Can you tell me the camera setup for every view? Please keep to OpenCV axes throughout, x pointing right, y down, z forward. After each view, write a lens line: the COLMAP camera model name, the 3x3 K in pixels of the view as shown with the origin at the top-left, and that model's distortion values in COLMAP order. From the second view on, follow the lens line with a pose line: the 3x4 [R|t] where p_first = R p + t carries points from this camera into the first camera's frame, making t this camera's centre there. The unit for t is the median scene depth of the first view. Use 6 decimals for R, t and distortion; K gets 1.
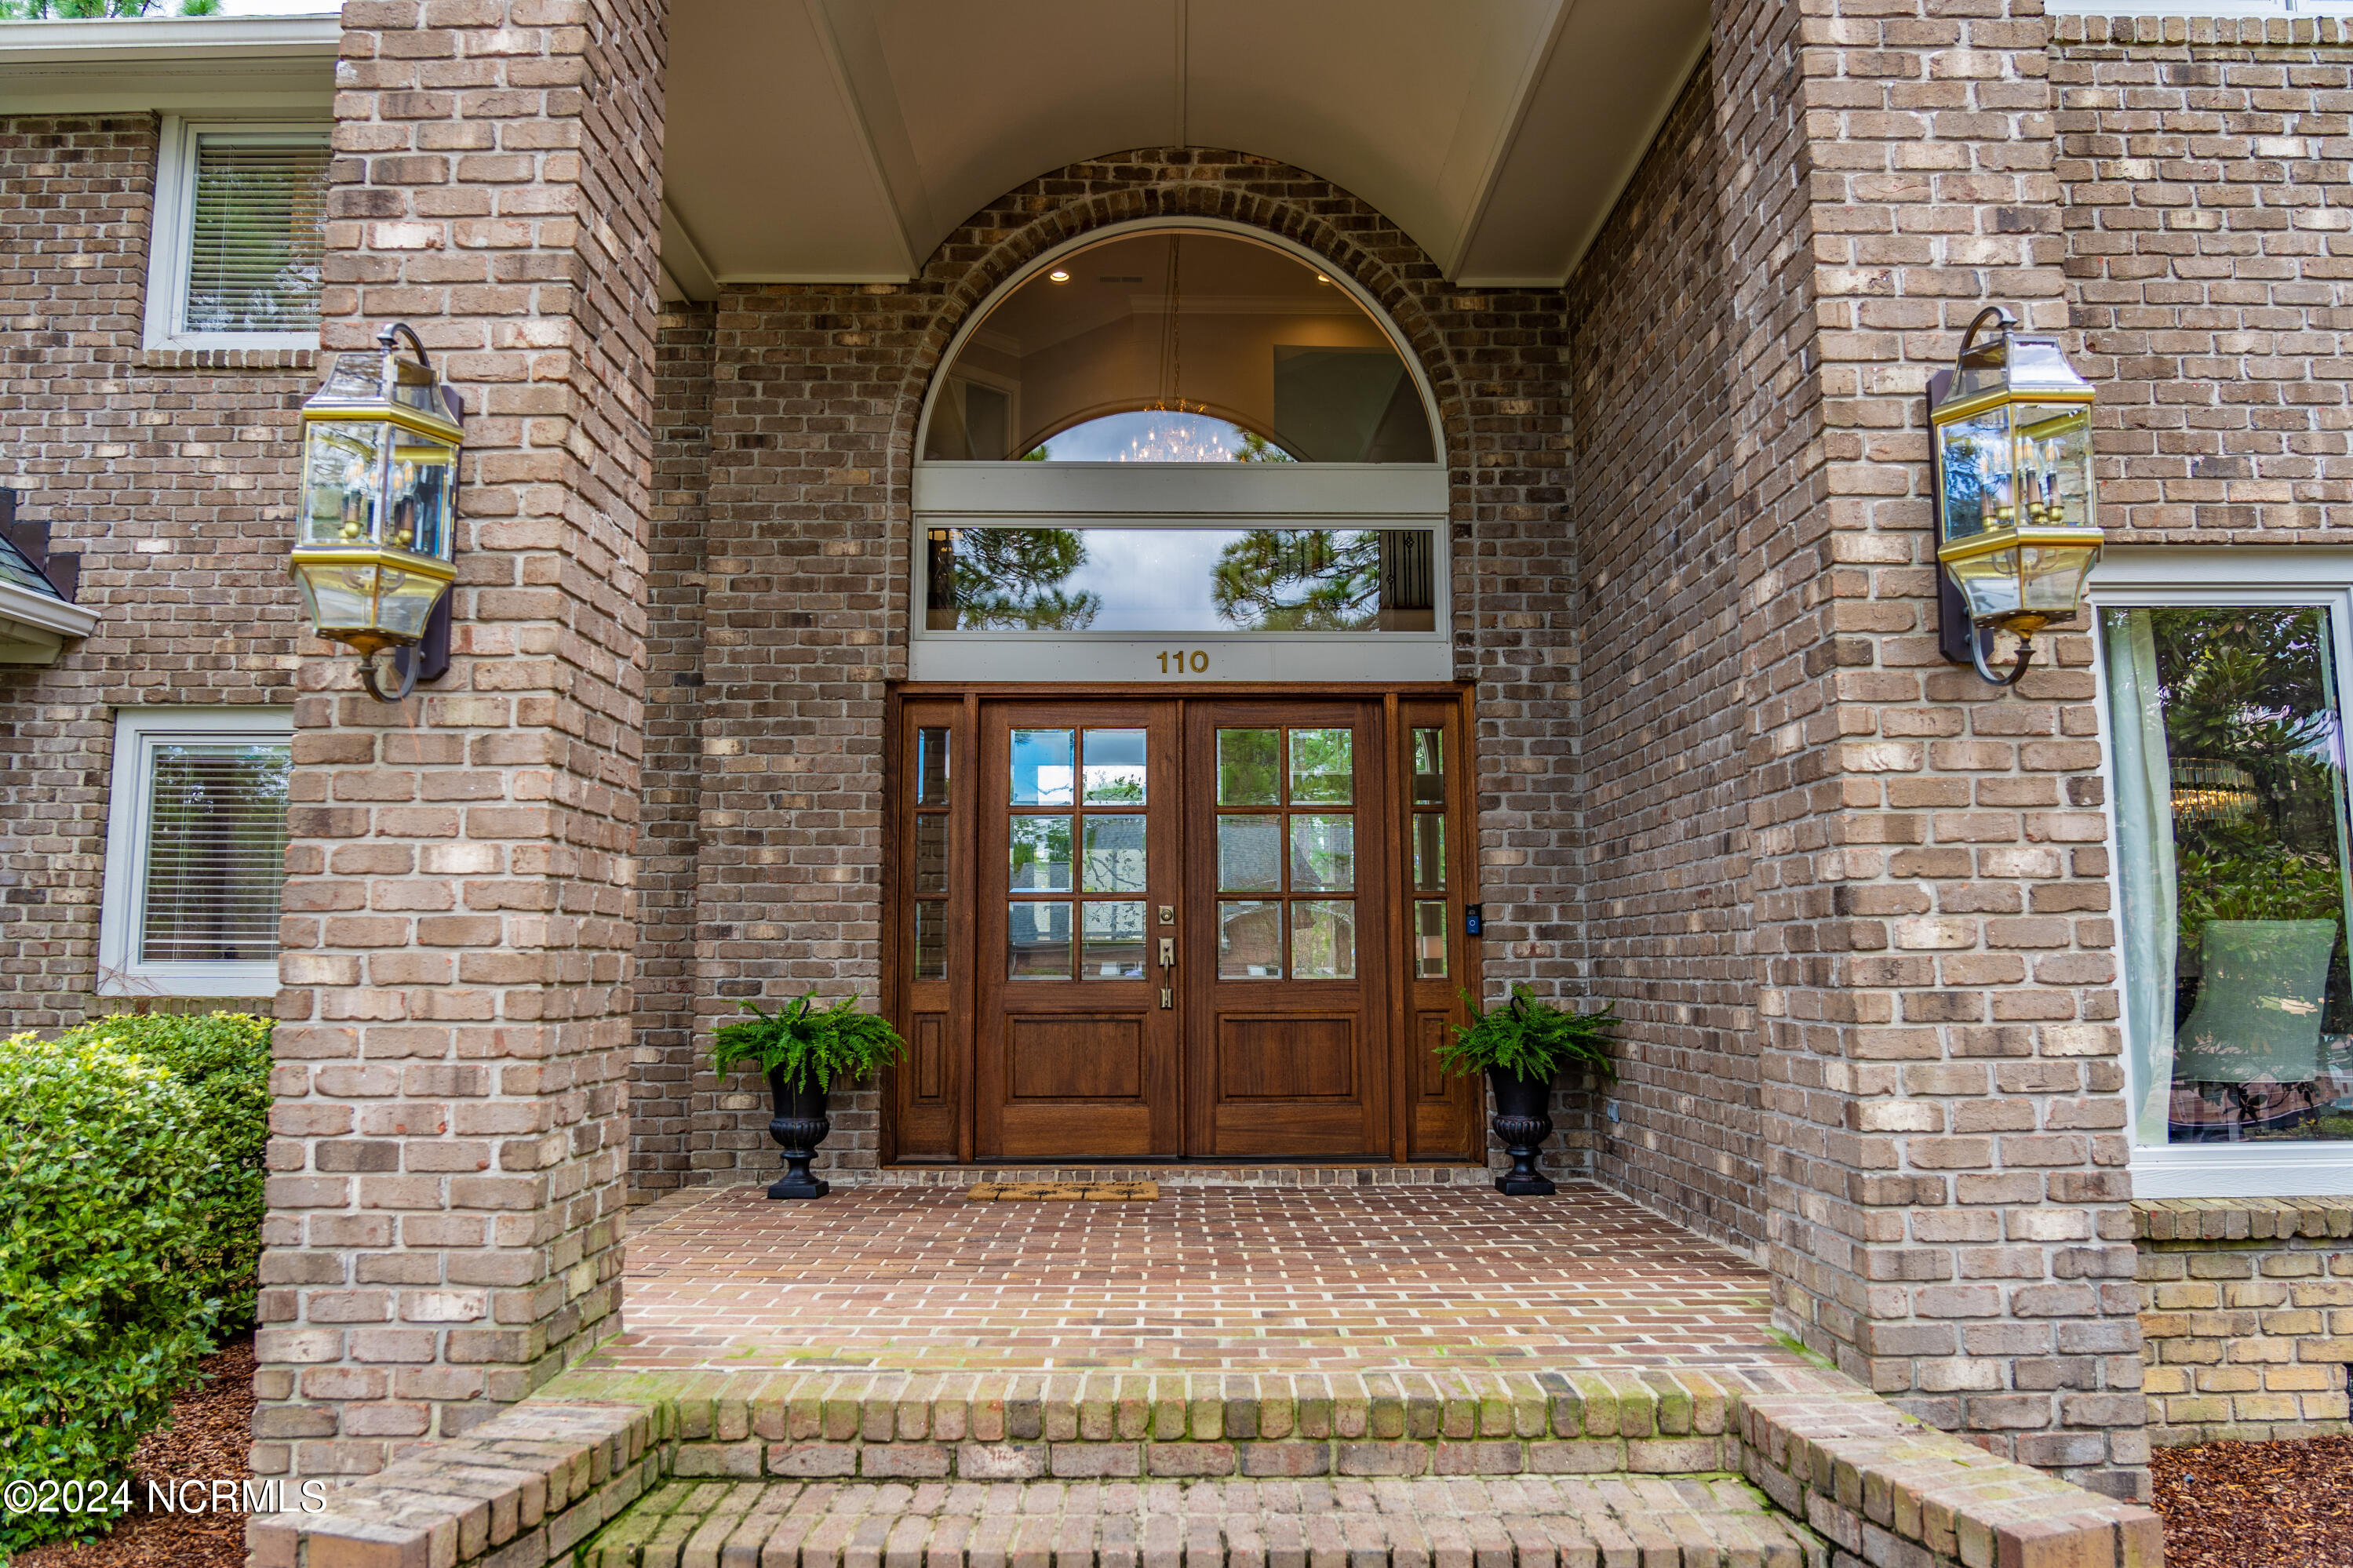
lens RADIAL K [[1599.3, 0, 1177.0], [0, 1599.3, 788.1], [0, 0, 1]] dist [-0.027538, 0.001373]
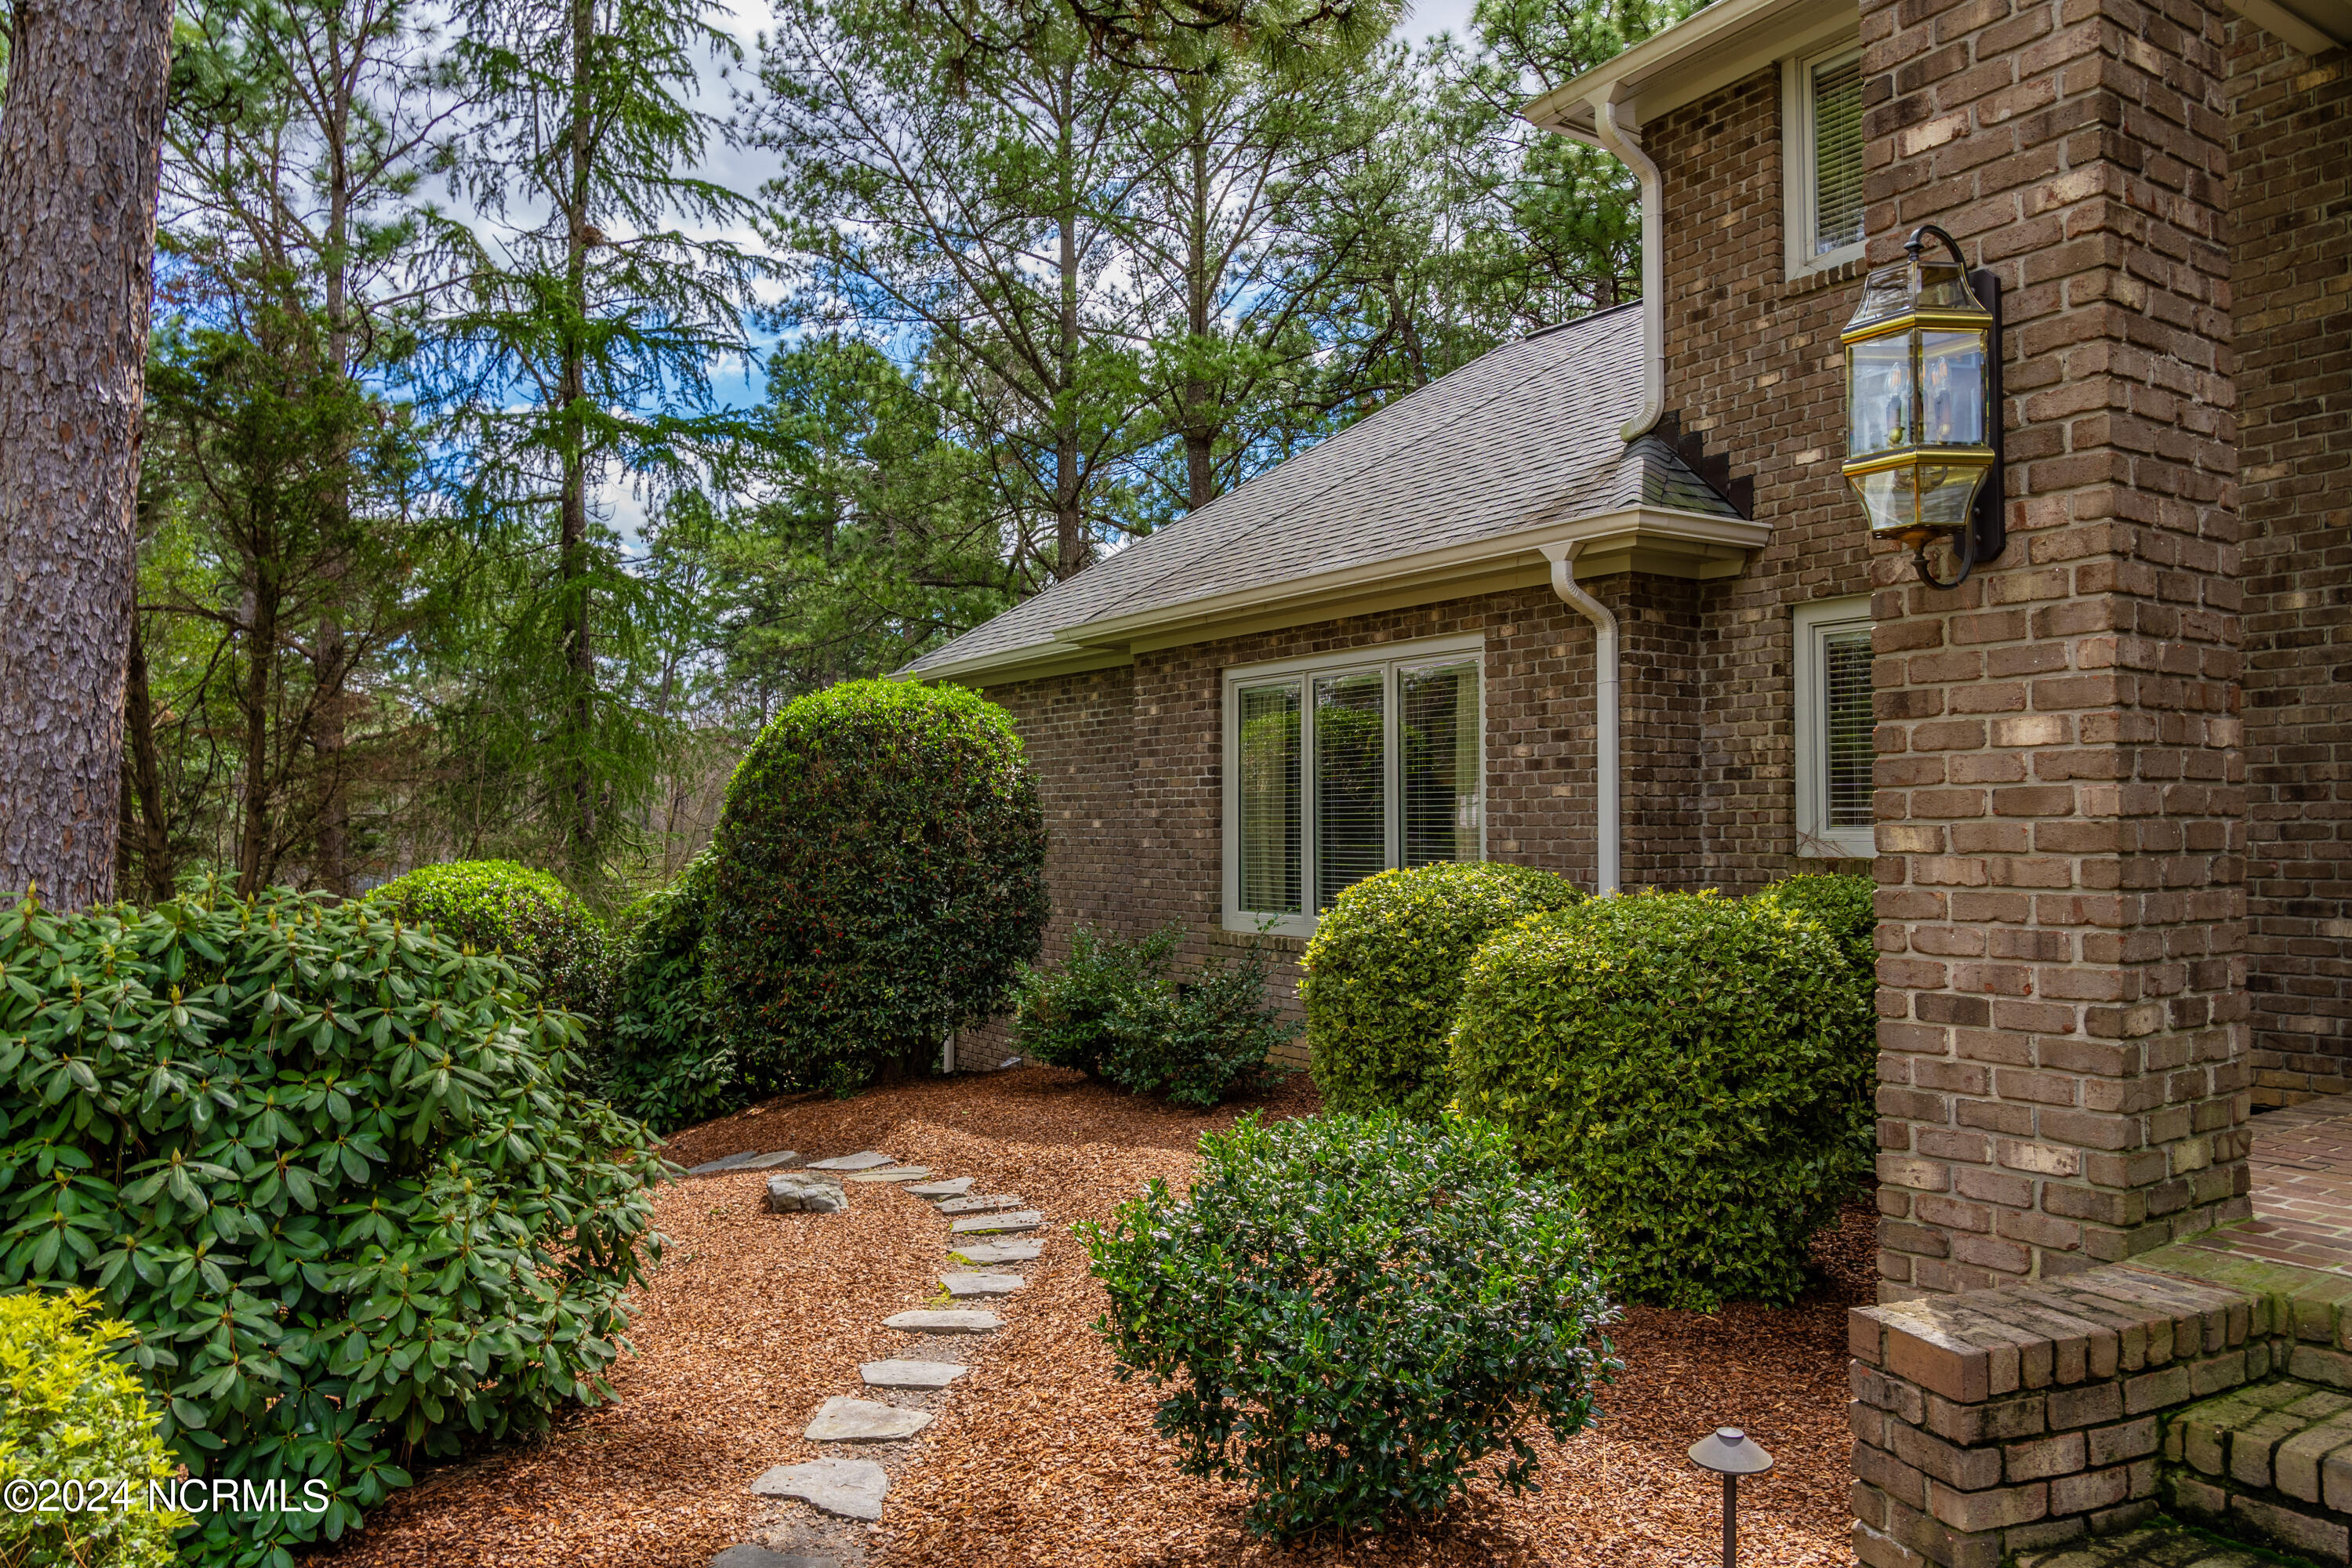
lens RADIAL K [[1598.9, 0, 1177.3], [0, 1598.9, 787.6], [0, 0, 1]] dist [-0.027538, 0.001373]
pose [[0.547967, -0.024138, -0.836151, 0.099872], [0.096801, 0.994698, 0.034723, -0.007745], [0.830880, -0.099967, 0.547398, -0.020091]]
